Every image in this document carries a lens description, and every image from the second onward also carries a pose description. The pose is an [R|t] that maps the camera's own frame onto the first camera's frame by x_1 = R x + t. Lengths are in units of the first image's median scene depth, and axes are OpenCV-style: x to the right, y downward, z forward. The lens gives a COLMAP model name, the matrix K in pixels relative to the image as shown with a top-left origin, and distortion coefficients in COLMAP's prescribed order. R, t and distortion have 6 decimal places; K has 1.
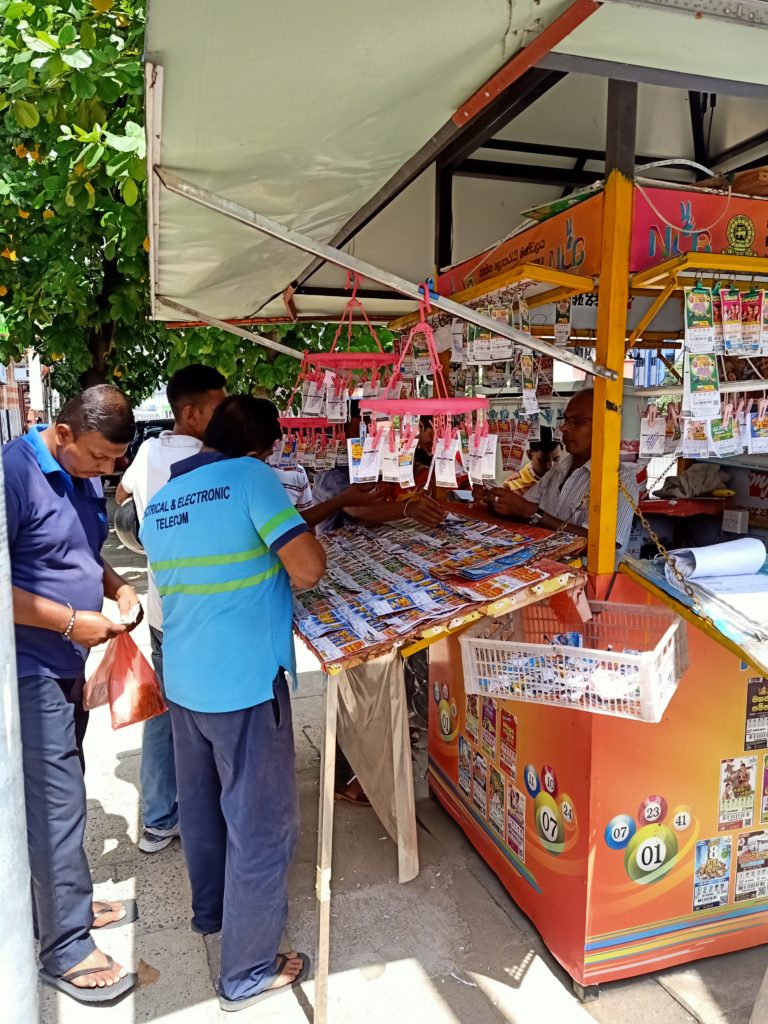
lens RADIAL K [[763.3, 0, 383.5], [0, 763.3, 512.9], [0, 0, 1]] dist [-0.000071, 0.000232]
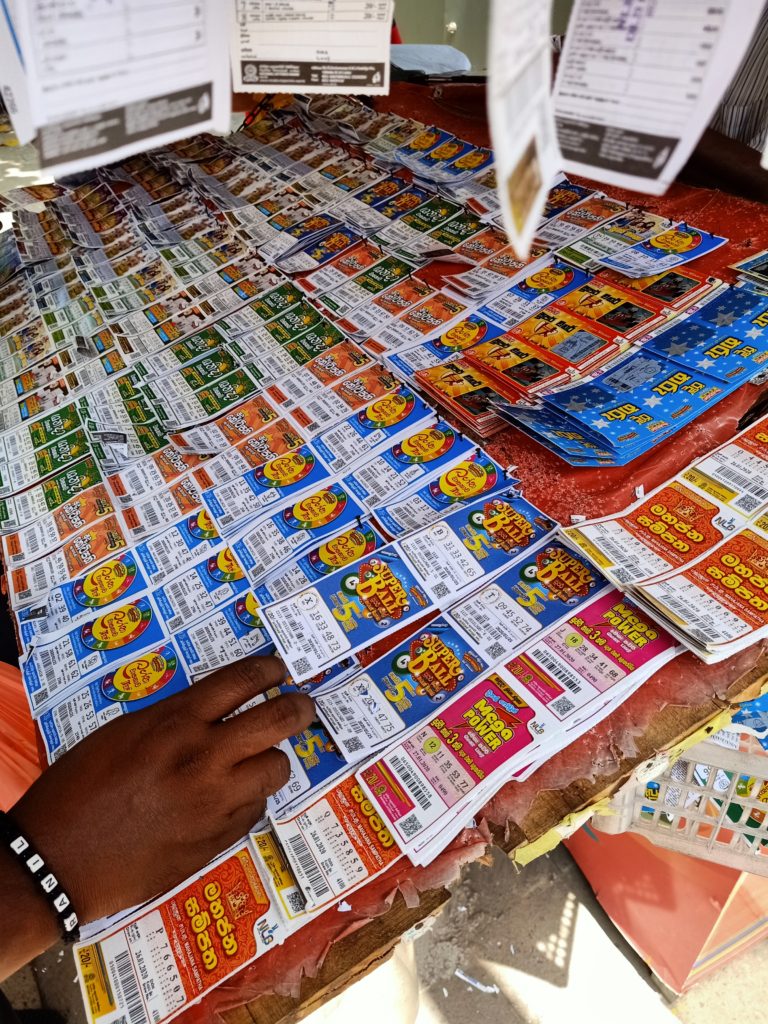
lens RADIAL K [[785.1, 0, 385.5], [0, 785.1, 511.2], [0, 0, 1]] dist [0.003982, -0.001178]
pose [[0.982489, -0.127755, 0.135624, -0.005339], [0.040333, 0.856478, 0.514605, -0.043885], [-0.181902, -0.500124, 0.846633, 0.655803]]
